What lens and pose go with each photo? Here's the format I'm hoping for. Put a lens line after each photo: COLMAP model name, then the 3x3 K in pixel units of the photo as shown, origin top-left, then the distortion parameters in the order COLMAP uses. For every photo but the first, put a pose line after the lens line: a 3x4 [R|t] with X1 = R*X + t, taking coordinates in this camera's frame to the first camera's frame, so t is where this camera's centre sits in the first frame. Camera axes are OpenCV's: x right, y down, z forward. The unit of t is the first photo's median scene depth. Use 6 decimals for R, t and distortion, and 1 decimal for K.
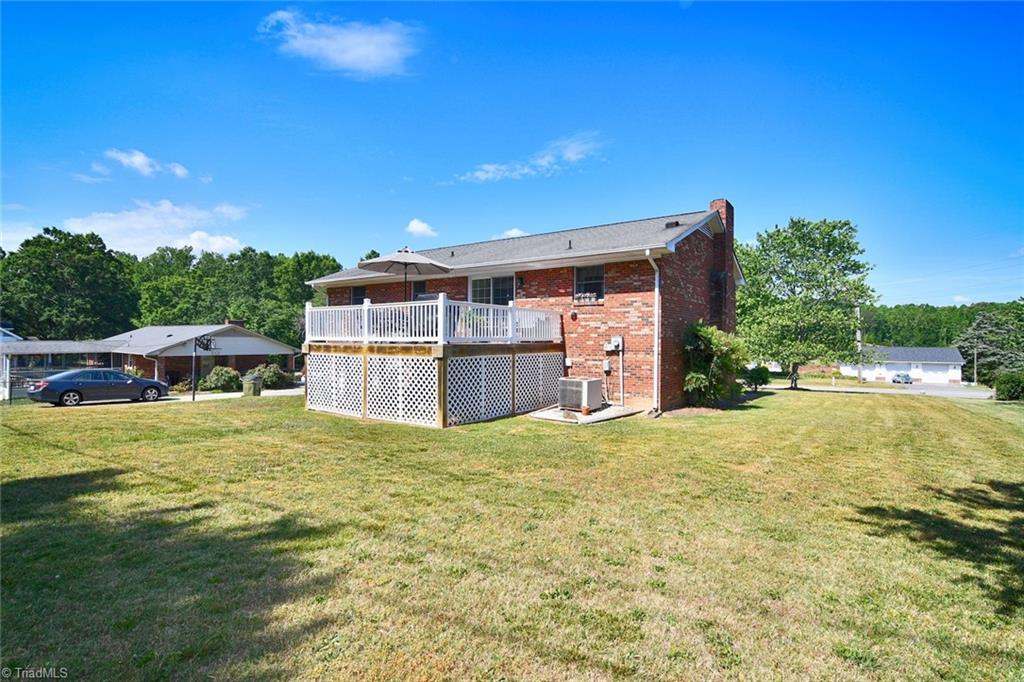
lens RADIAL K [[491.7, 0, 512.2], [0, 491.7, 341.6], [0, 0, 1]] dist [-0.098825, -0.000078]
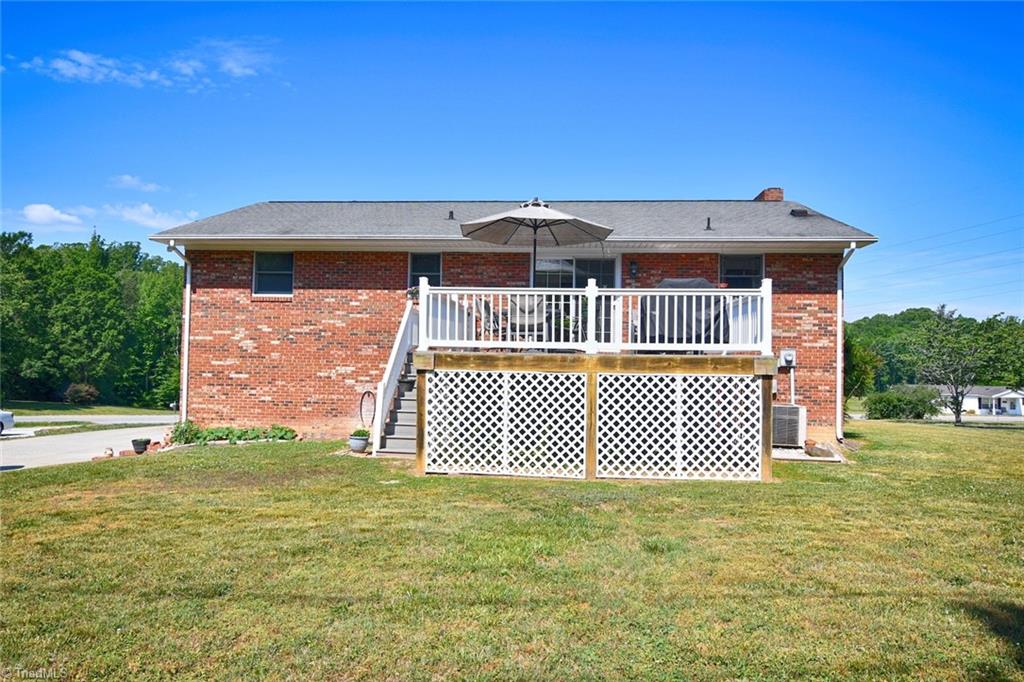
lens RADIAL K [[707.5, 0, 521.9], [0, 707.5, 336.2], [0, 0, 1]] dist [-0.004757, -0.004339]
pose [[0.853787, 0.026109, 0.519968, -0.684038], [-0.009534, 0.999358, -0.034527, 0.011367], [-0.520536, 0.024521, 0.853488, 0.246676]]
